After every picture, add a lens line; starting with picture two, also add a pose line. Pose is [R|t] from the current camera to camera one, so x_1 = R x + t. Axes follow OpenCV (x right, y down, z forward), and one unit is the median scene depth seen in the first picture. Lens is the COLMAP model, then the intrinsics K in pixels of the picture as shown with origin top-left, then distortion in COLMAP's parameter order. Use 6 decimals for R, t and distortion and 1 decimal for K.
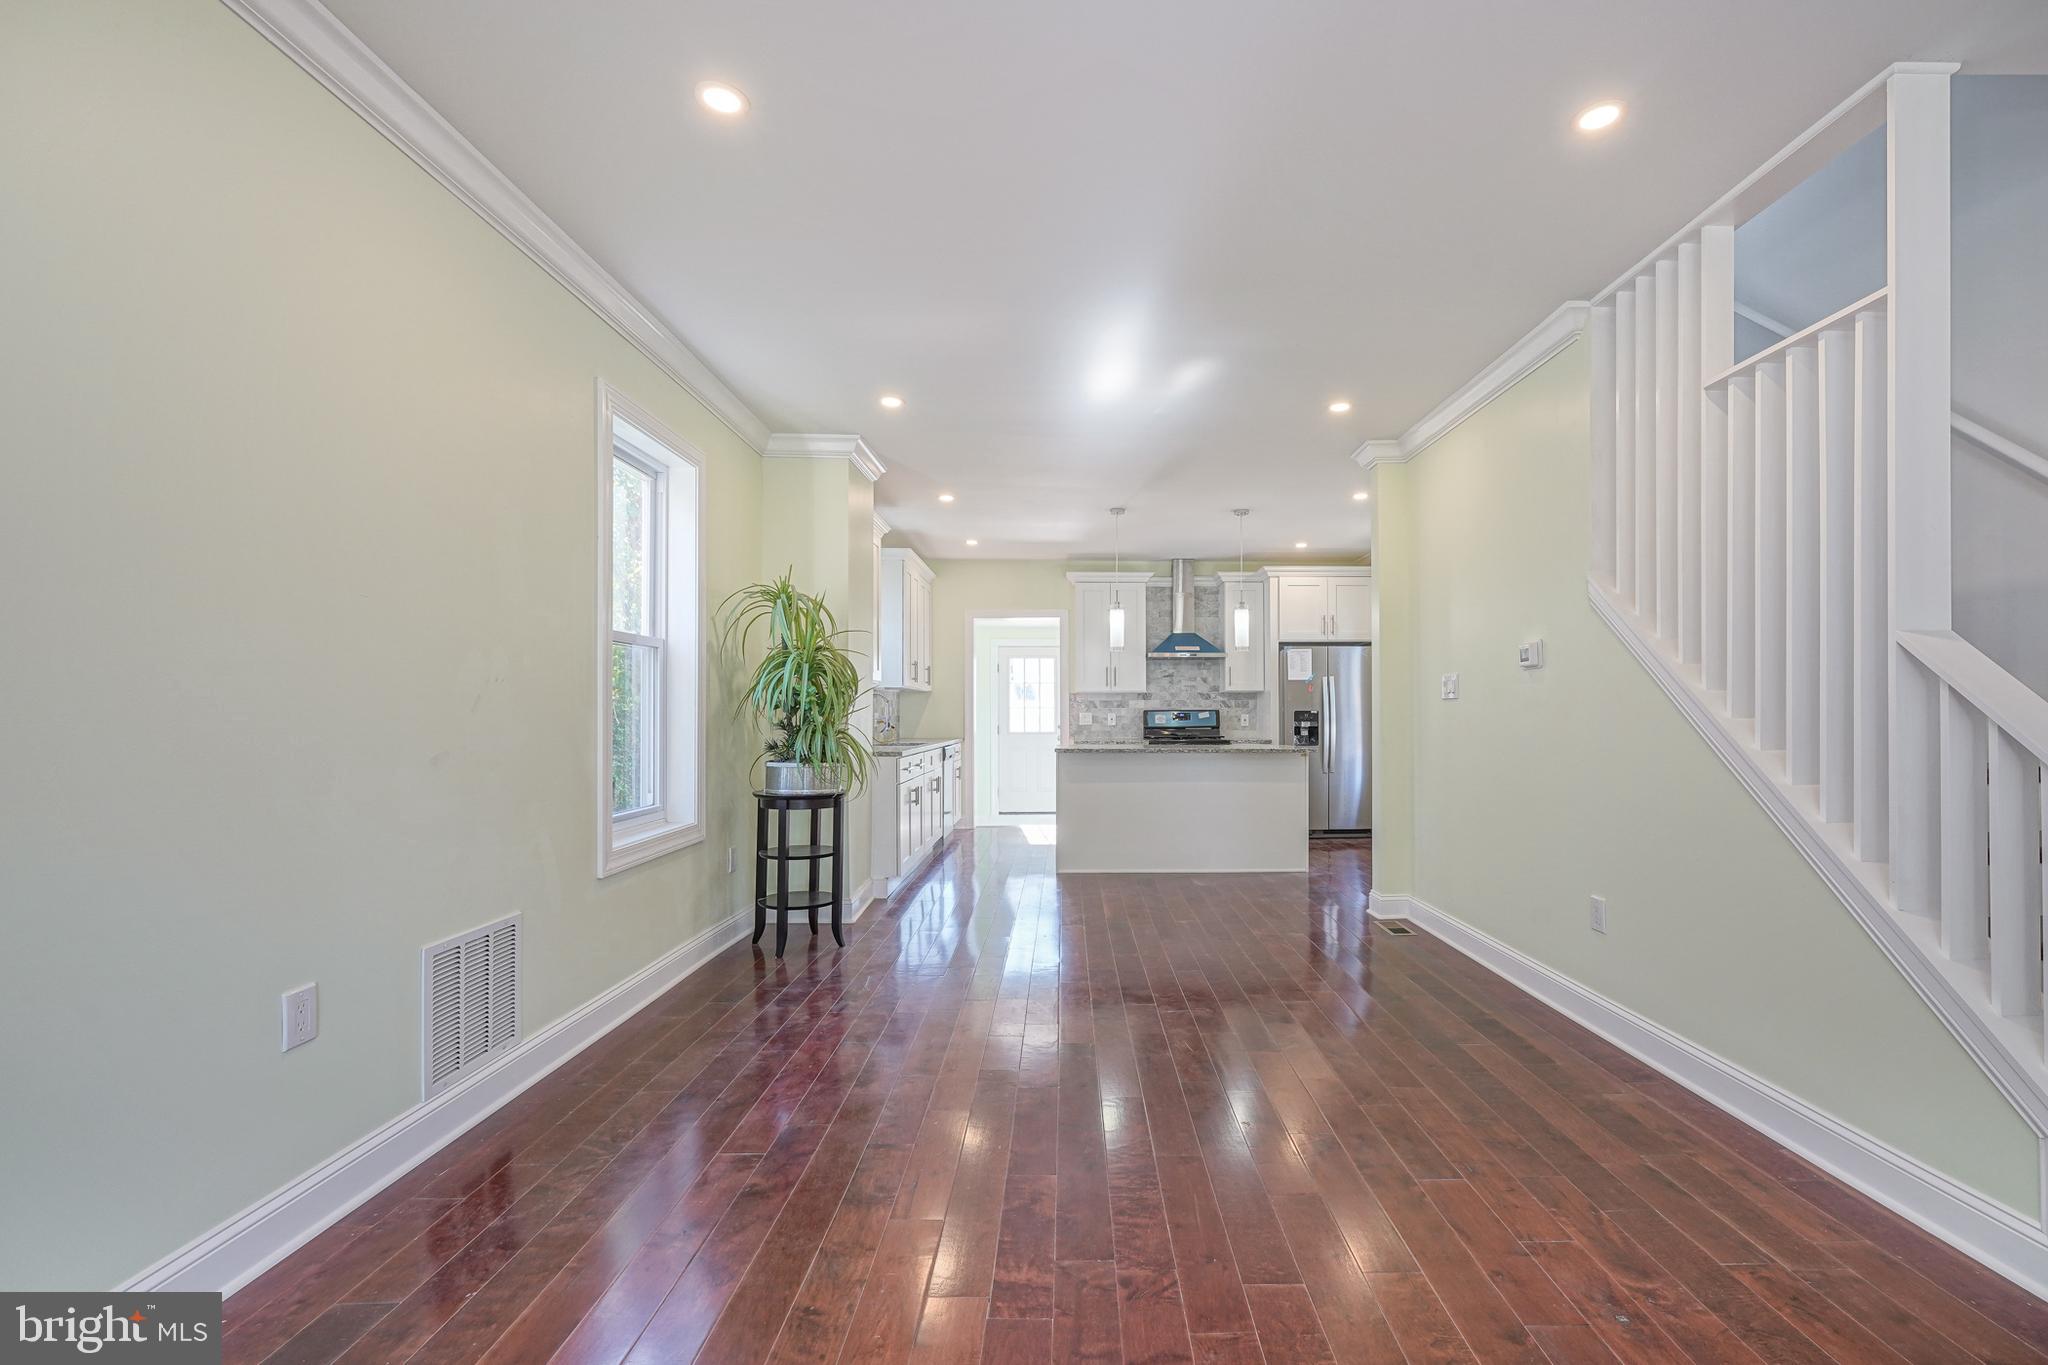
lens RADIAL K [[839.2, 0, 1087.6], [0, 839.2, 710.7], [0, 0, 1]] dist [-0.005670, 0.002299]
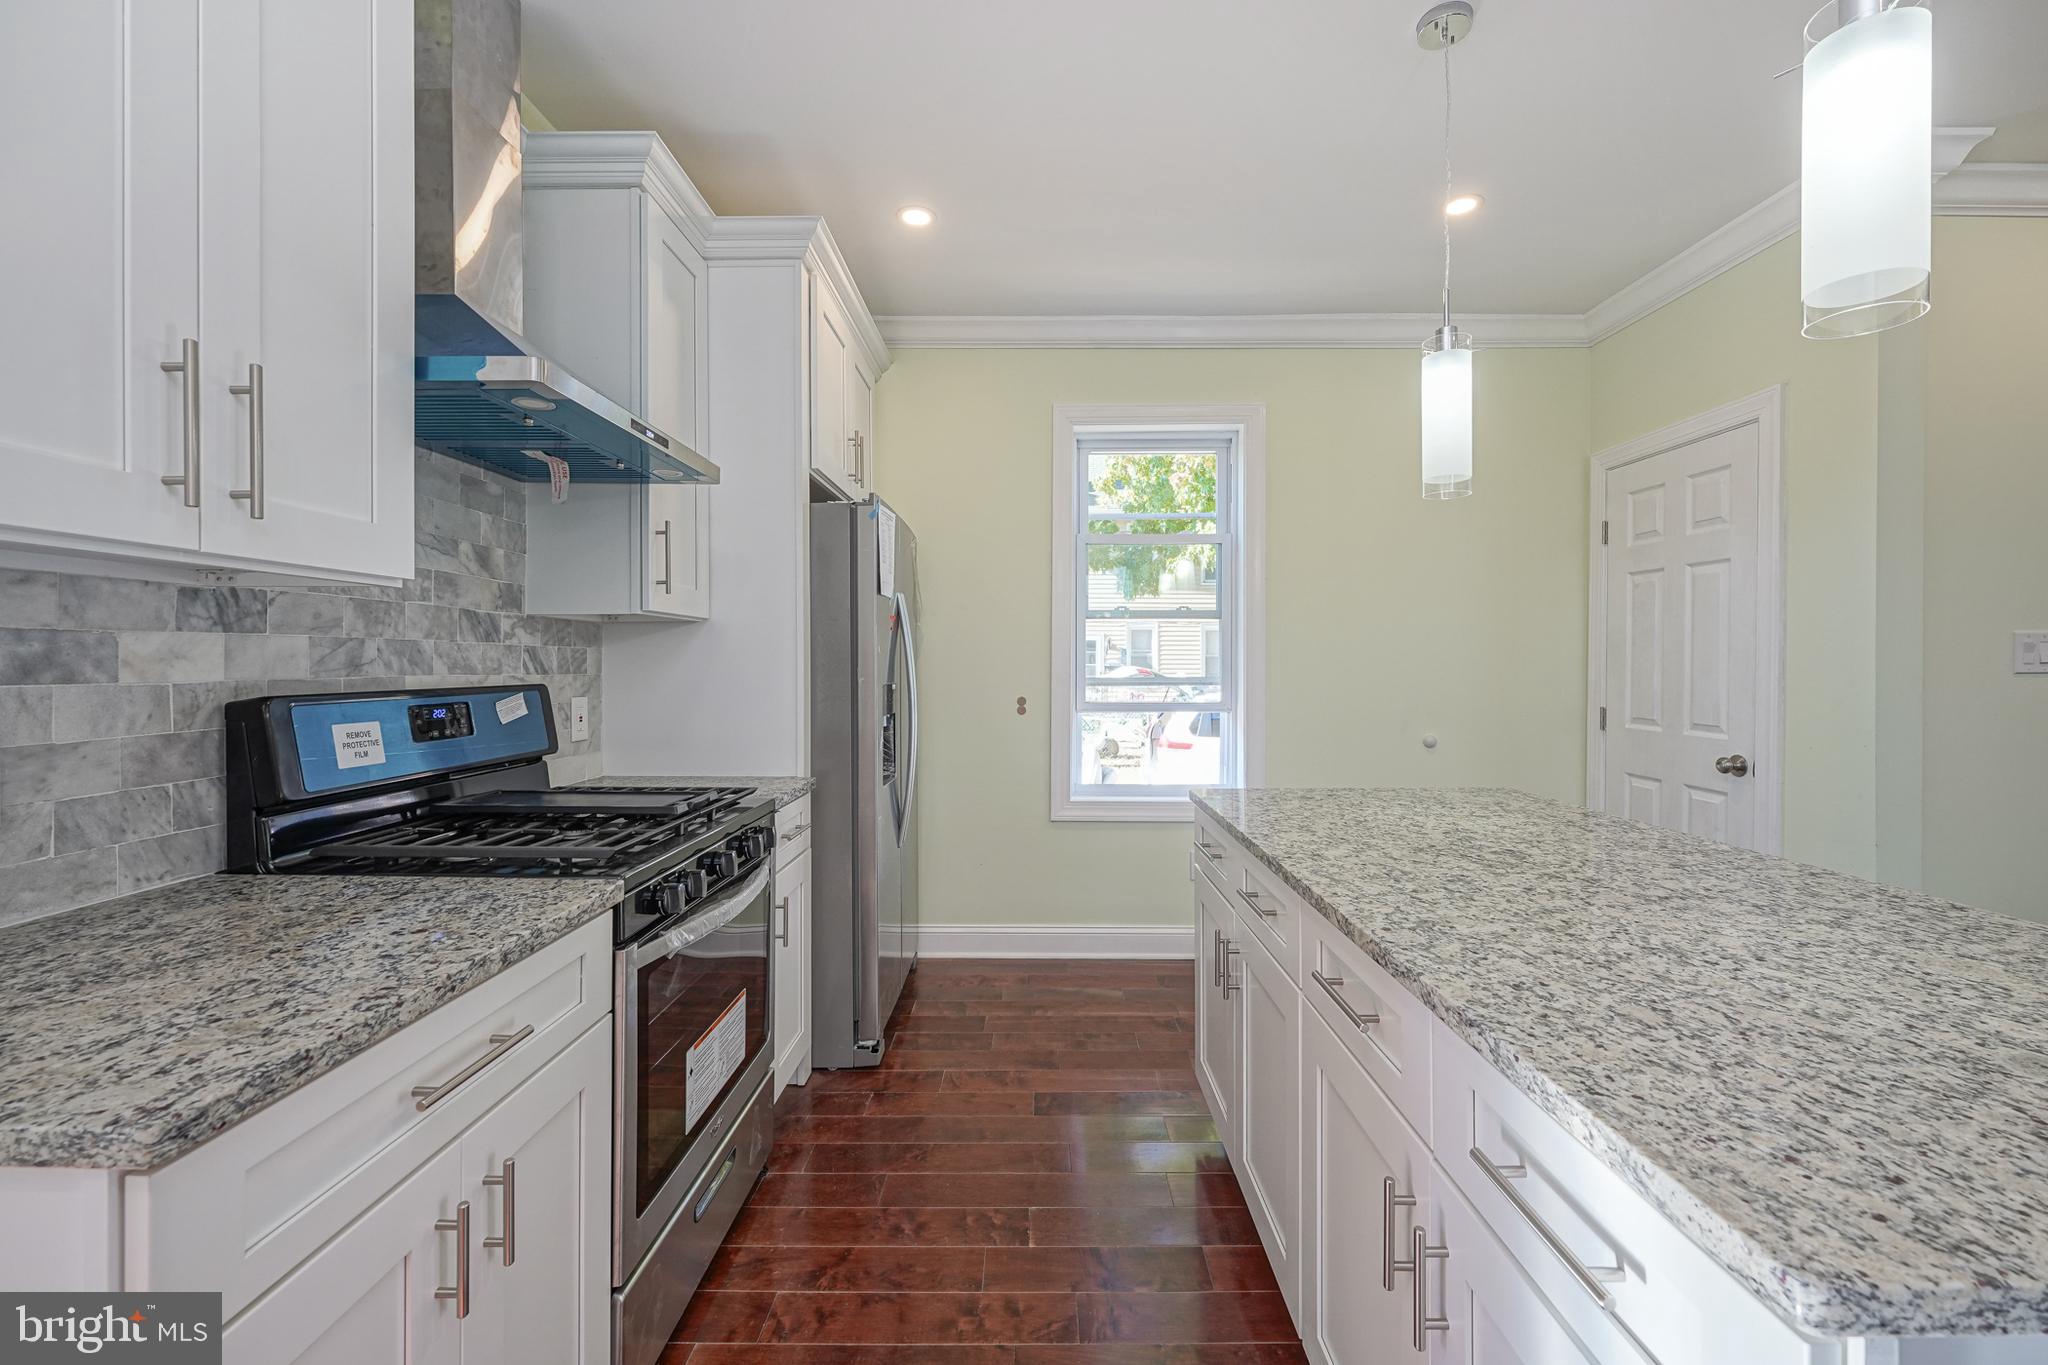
lens RADIAL K [[839.2, 0, 1025.9], [0, 839.2, 665.2], [0, 0, 1]] dist [-0.005670, 0.002299]
pose [[0.031230, 0.001954, 0.999510, -0.110431], [-0.009269, 0.999956, -0.001665, -0.009878], [-0.999469, -0.009213, 0.031247, 1.092220]]
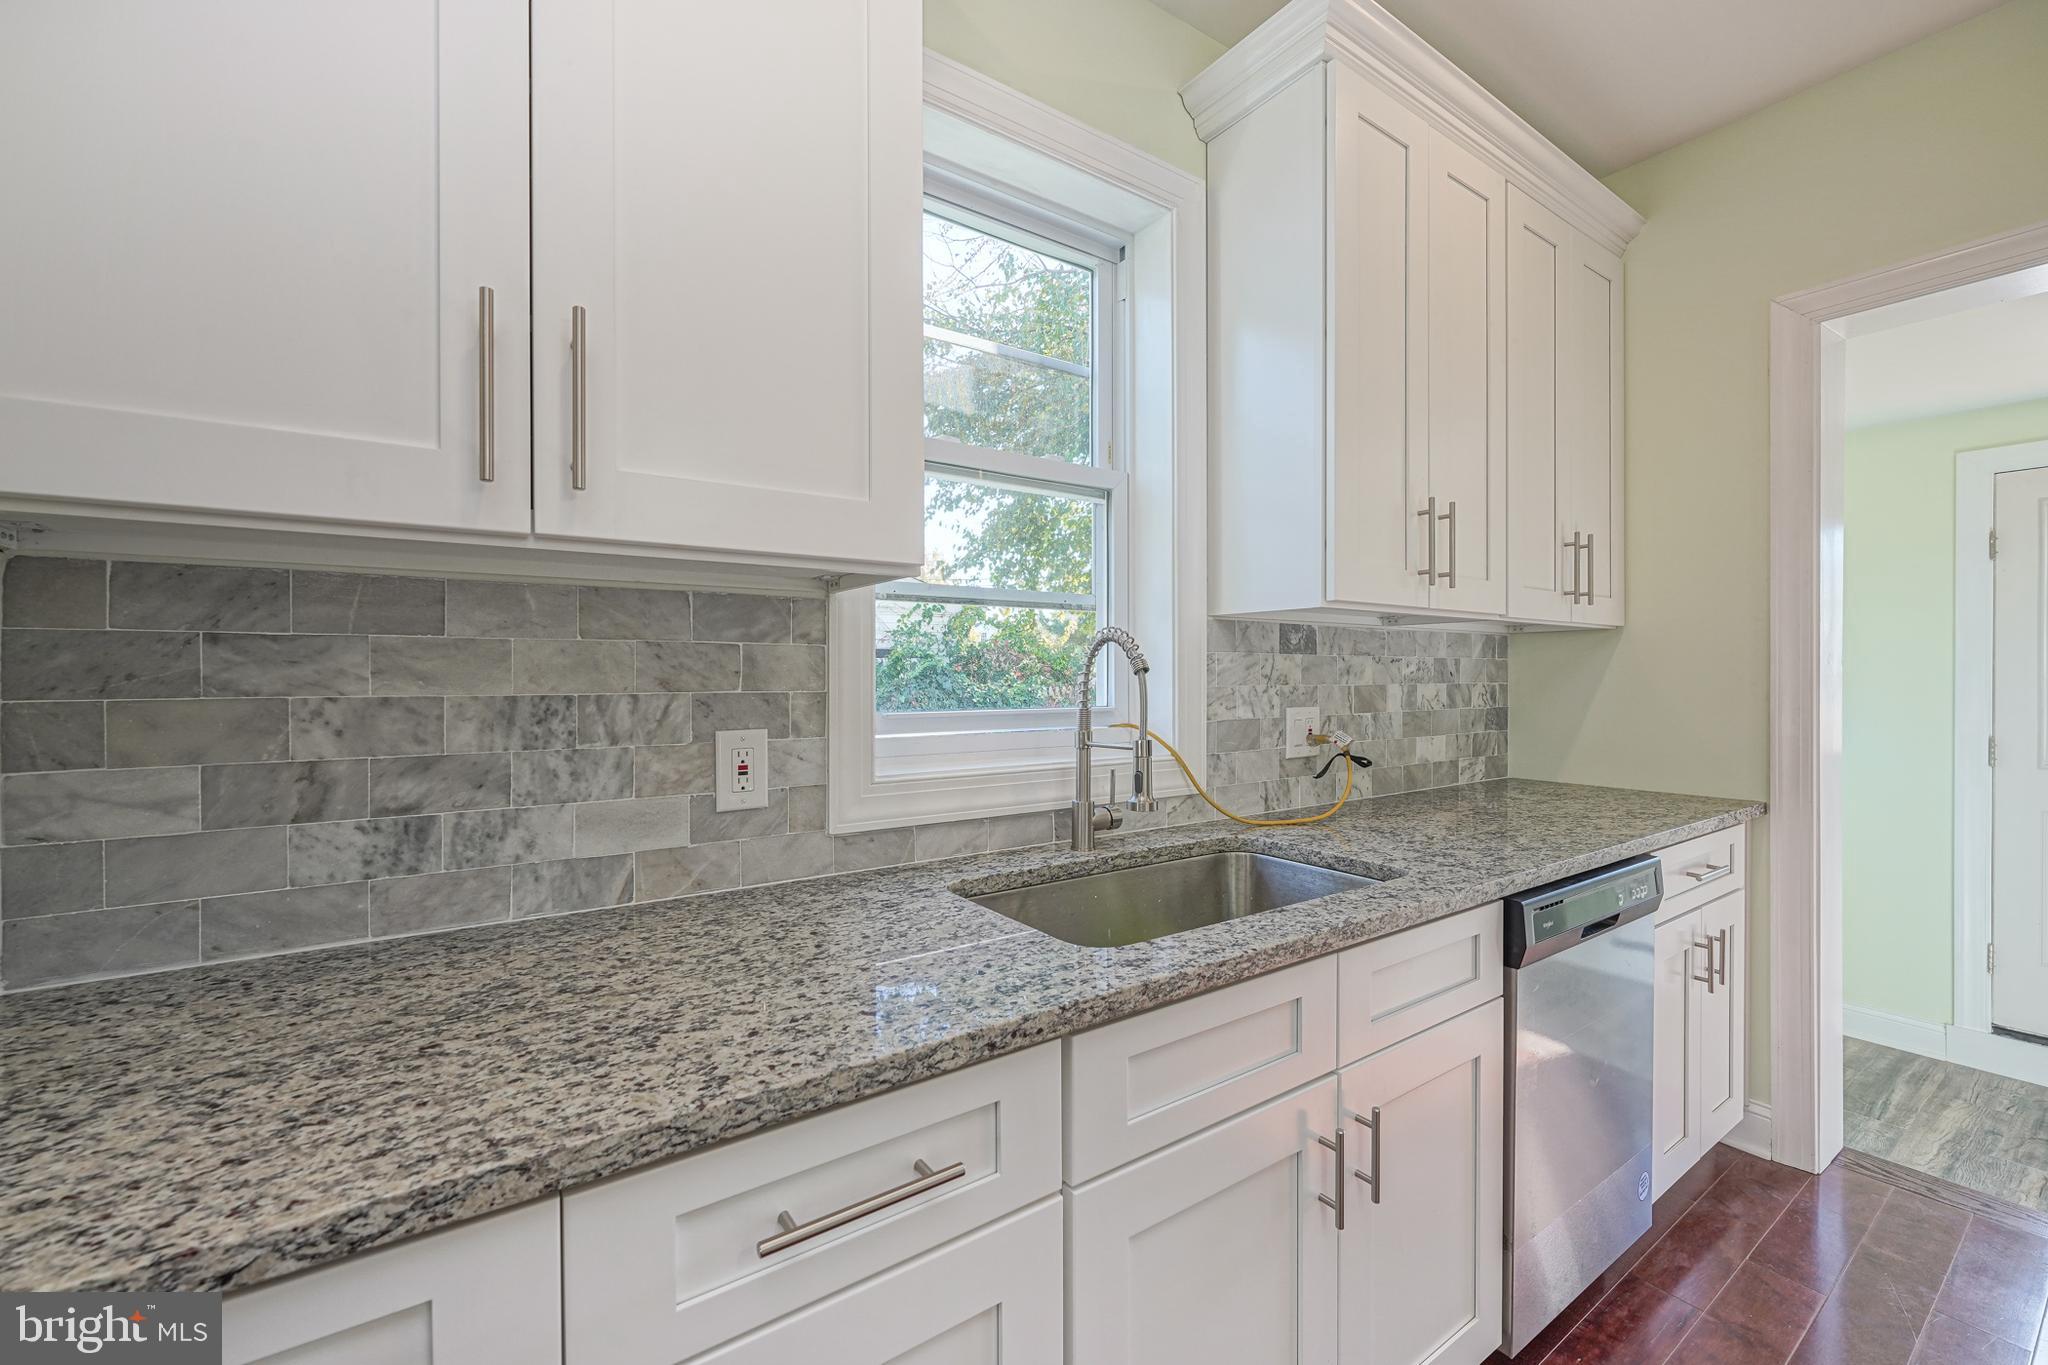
lens RADIAL K [[839.2, 0, 1033.5], [0, 839.2, 679.7], [0, 0, 1]] dist [-0.005670, 0.002299]
pose [[0.565944, 0.007733, -0.824407, -0.082324], [0.003403, 0.999926, 0.011715, -0.011304], [0.824436, -0.009435, 0.565876, 0.865637]]
